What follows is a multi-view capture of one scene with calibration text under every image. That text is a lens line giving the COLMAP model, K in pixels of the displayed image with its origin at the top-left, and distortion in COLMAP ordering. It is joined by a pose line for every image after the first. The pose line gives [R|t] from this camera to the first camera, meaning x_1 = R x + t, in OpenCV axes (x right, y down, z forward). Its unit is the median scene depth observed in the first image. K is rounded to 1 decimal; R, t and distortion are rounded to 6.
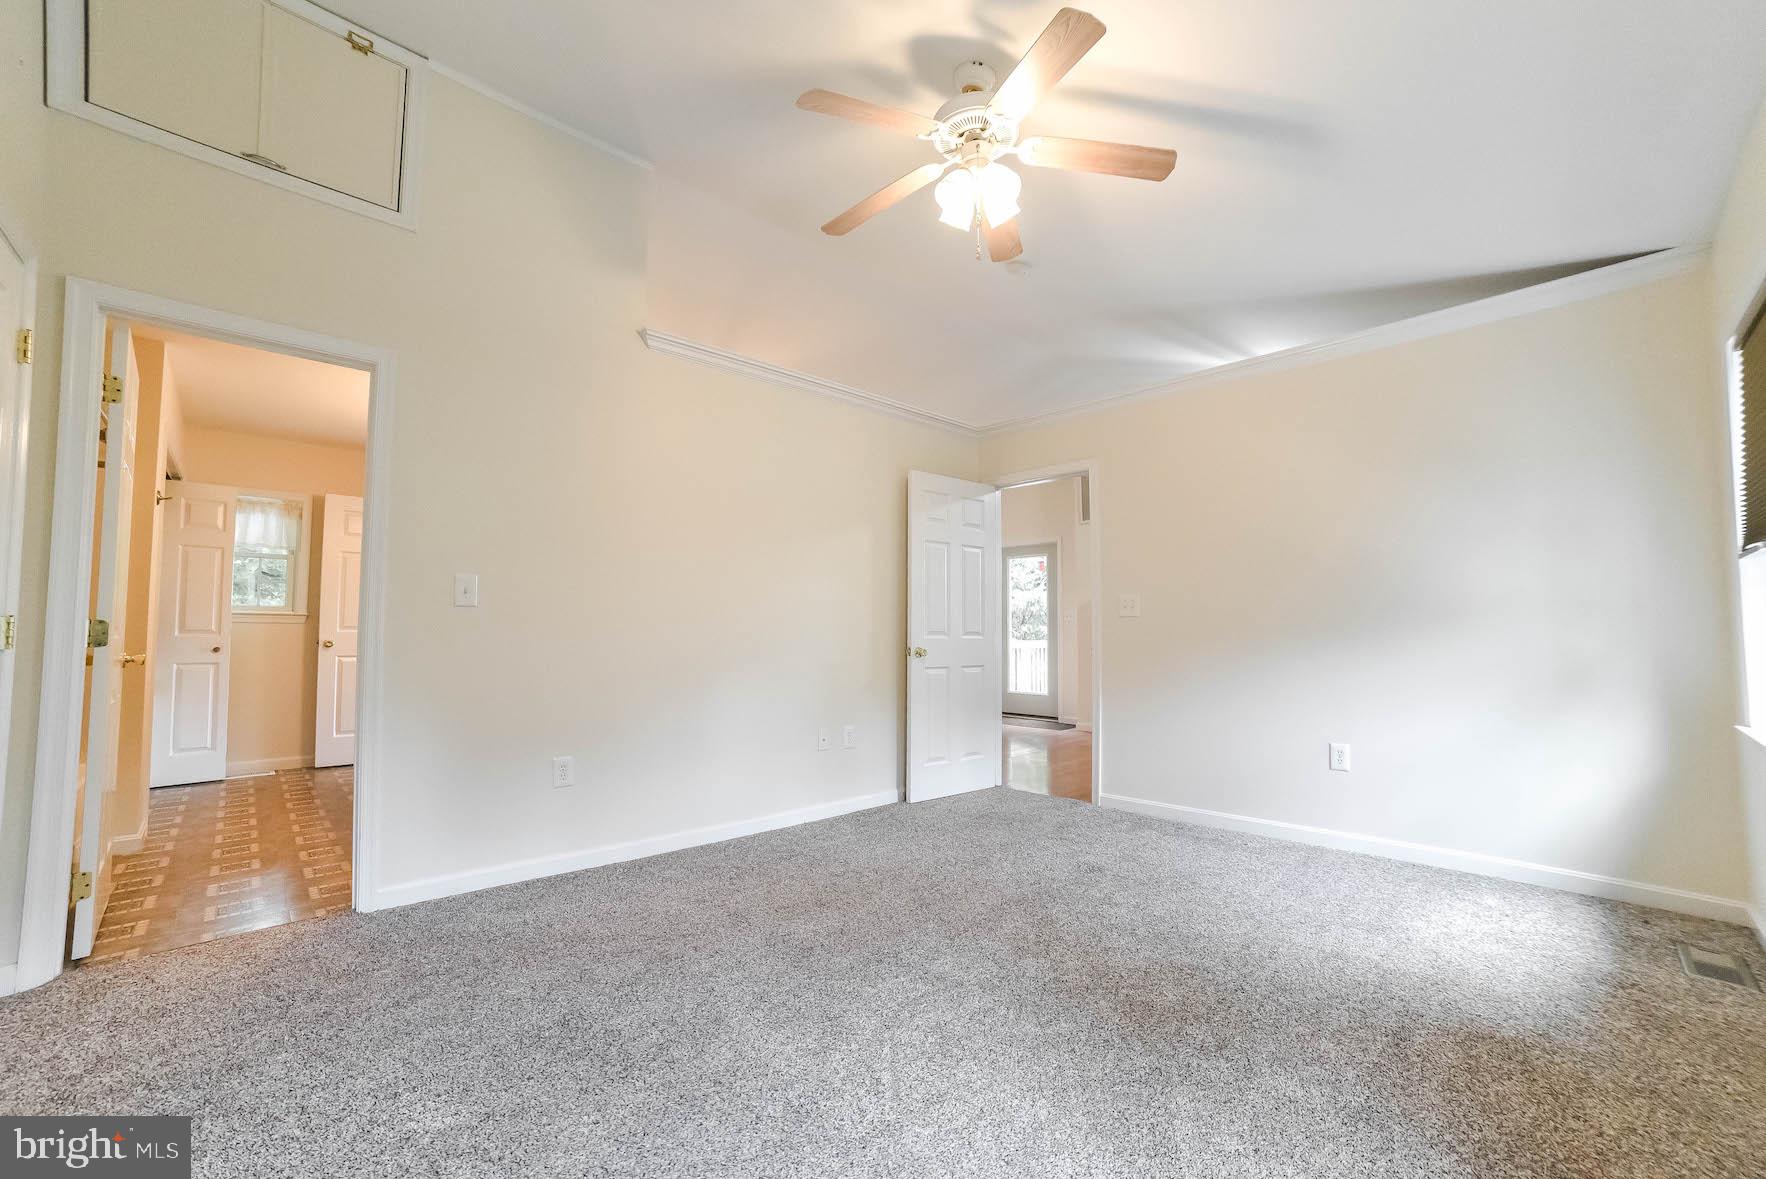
lens RADIAL K [[705.5, 0, 884.8], [0, 705.5, 599.6], [0, 0, 1]] dist [-0.090487, 0.033578]
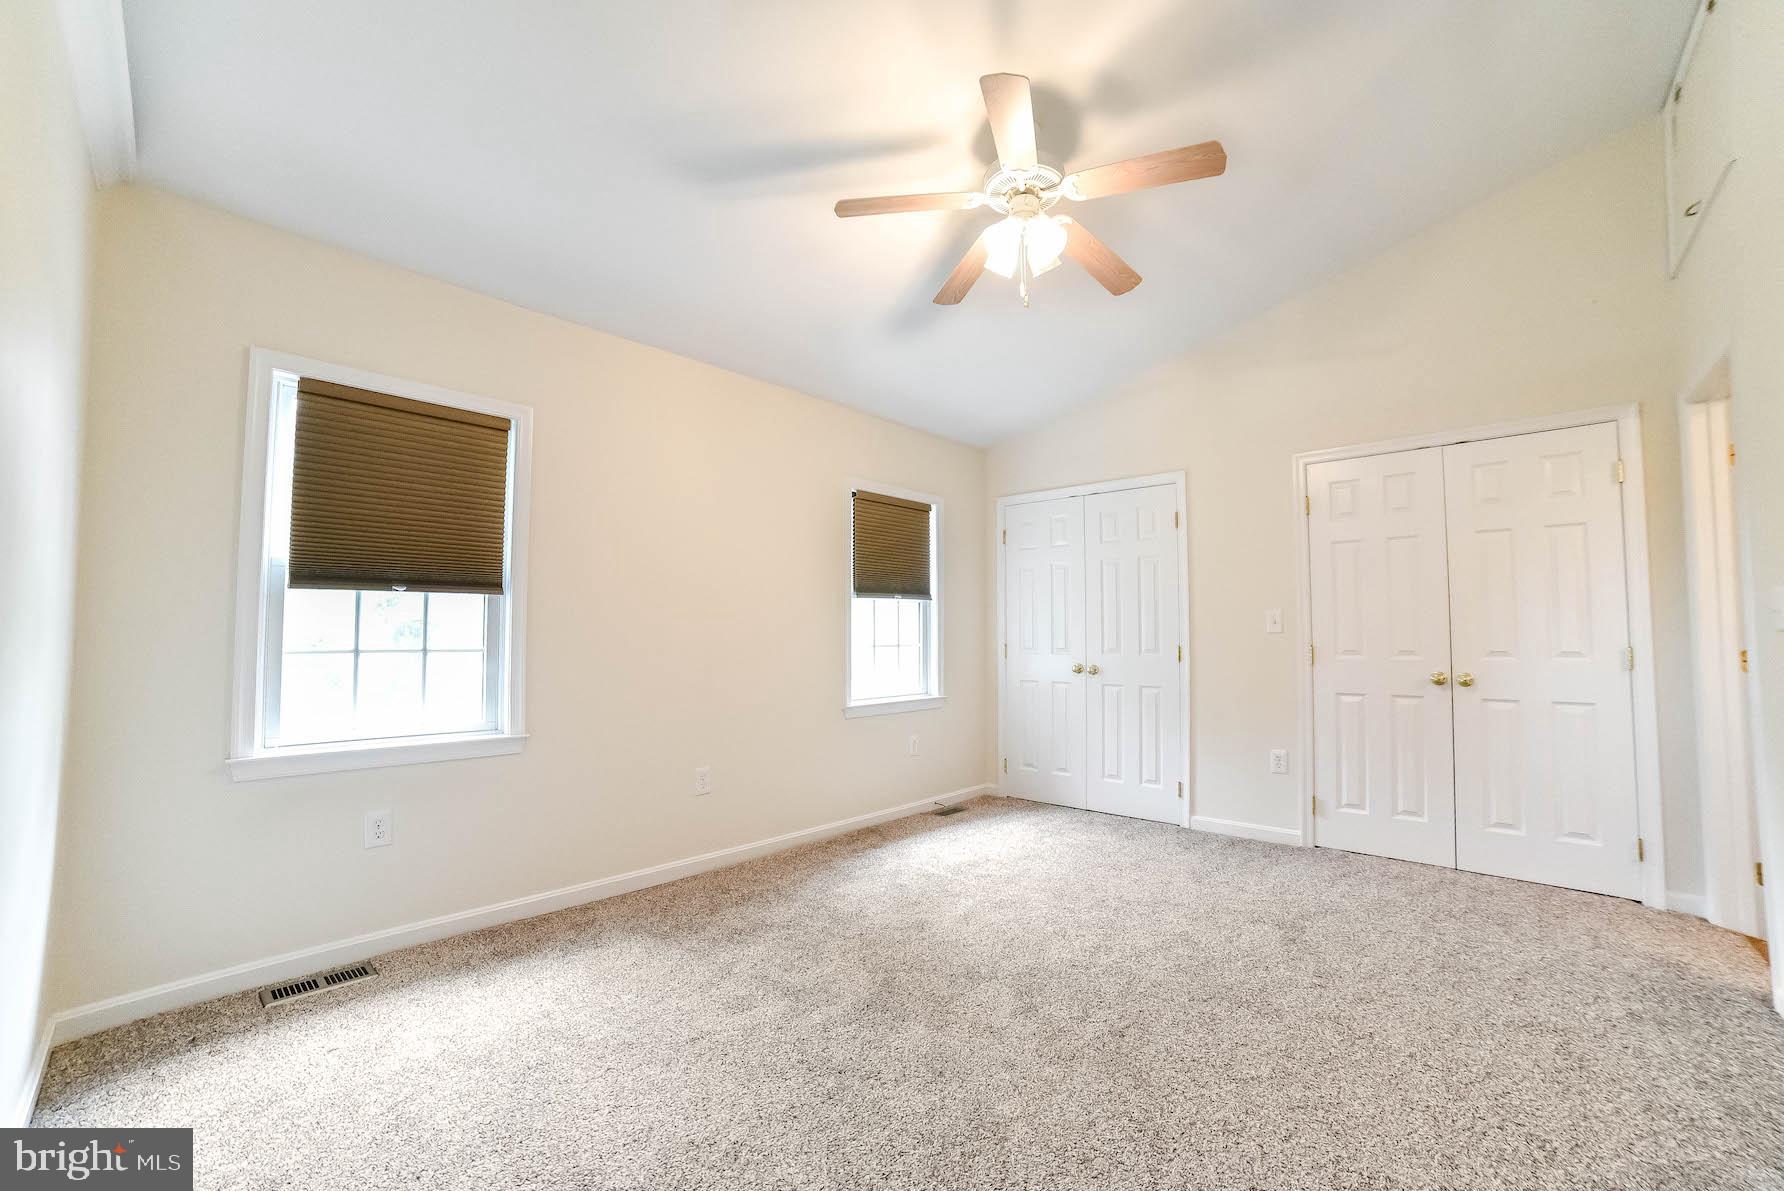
lens RADIAL K [[712.7, 0, 893.8], [0, 712.7, 605.8], [0, 0, 1]] dist [-0.090487, 0.033578]
pose [[-0.997273, -0.014045, -0.072450, 0.328592], [-0.007699, 0.996167, -0.087133, 0.057487], [0.073396, -0.086337, -0.993559, 1.618615]]
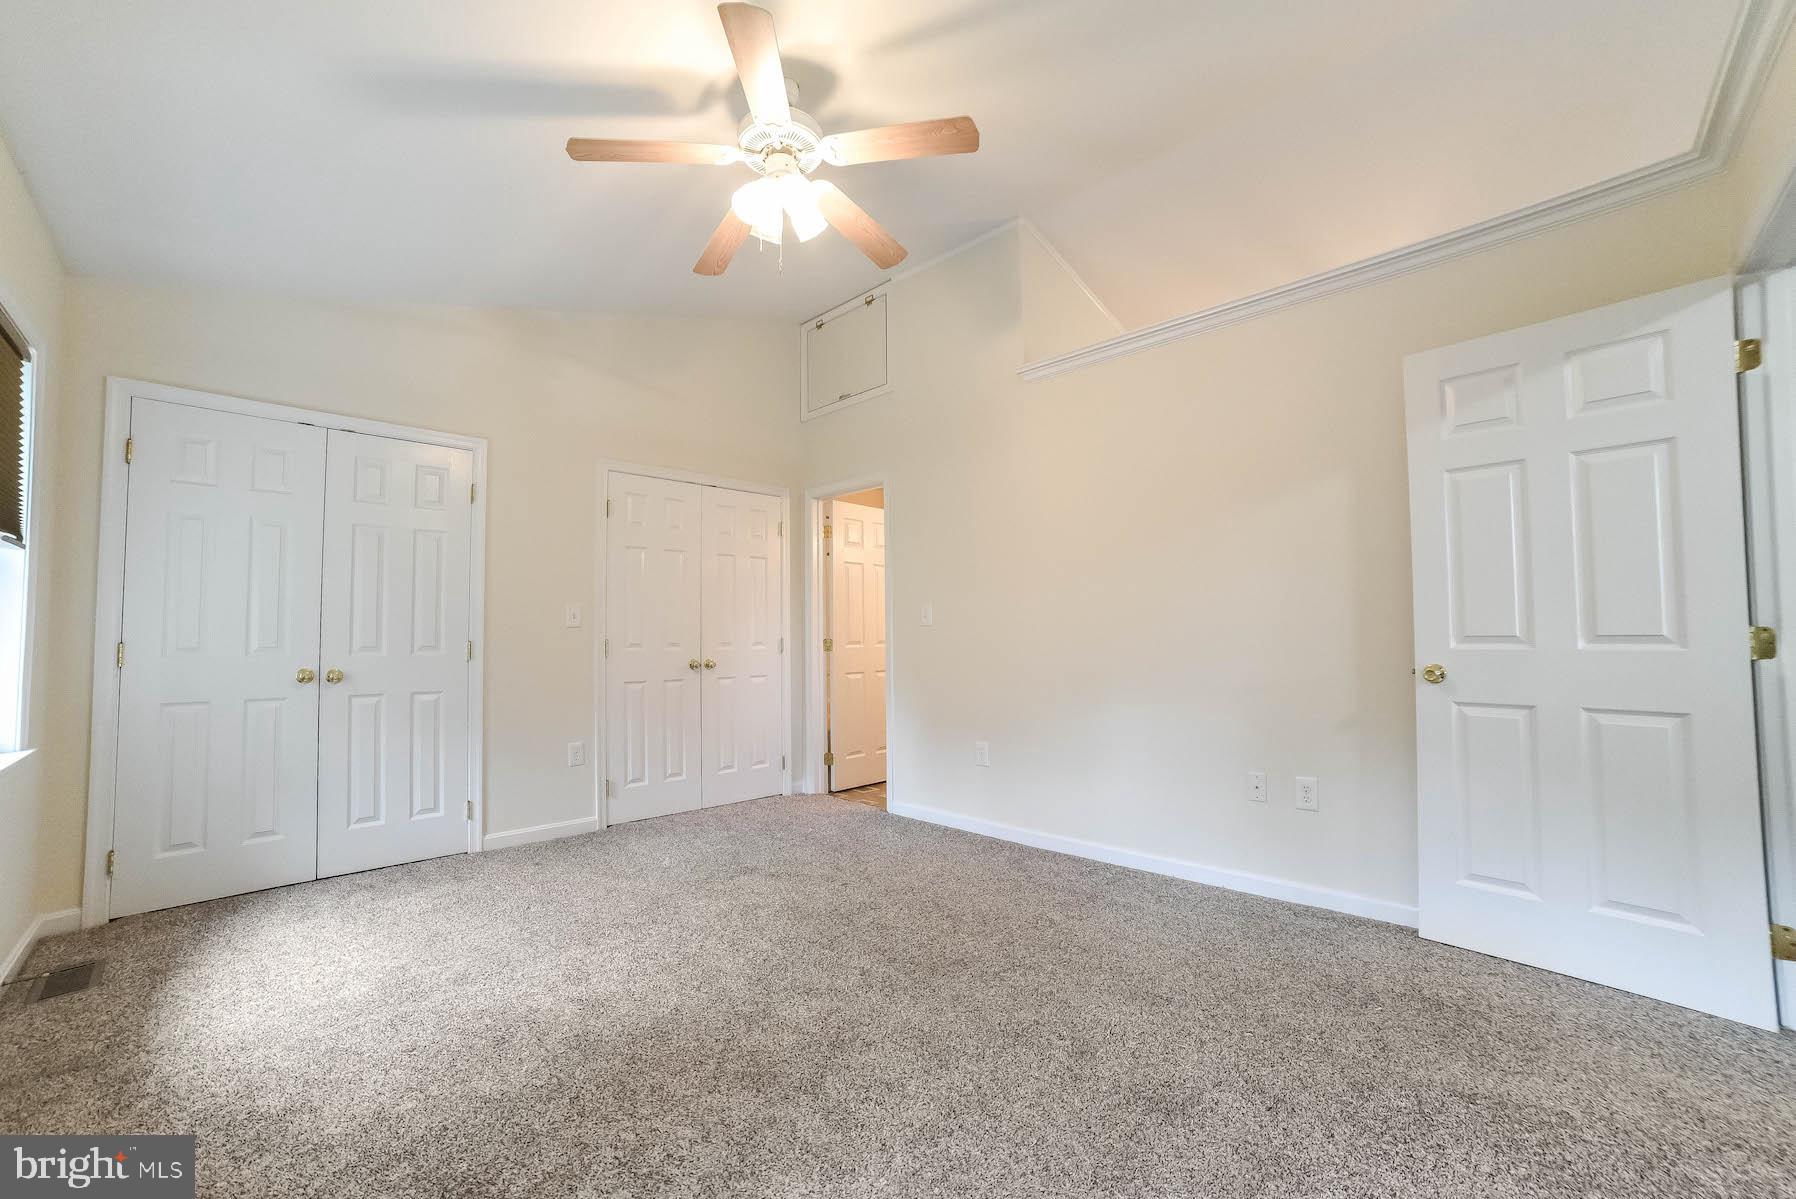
lens RADIAL K [[717.5, 0, 899.8], [0, 717.5, 609.8], [0, 0, 1]] dist [-0.090487, 0.033578]
pose [[0.042017, -0.048335, -0.997947, 0.920186], [0.048287, 0.997760, -0.046293, 0.046521], [0.997949, -0.046243, 0.044257, 0.884550]]
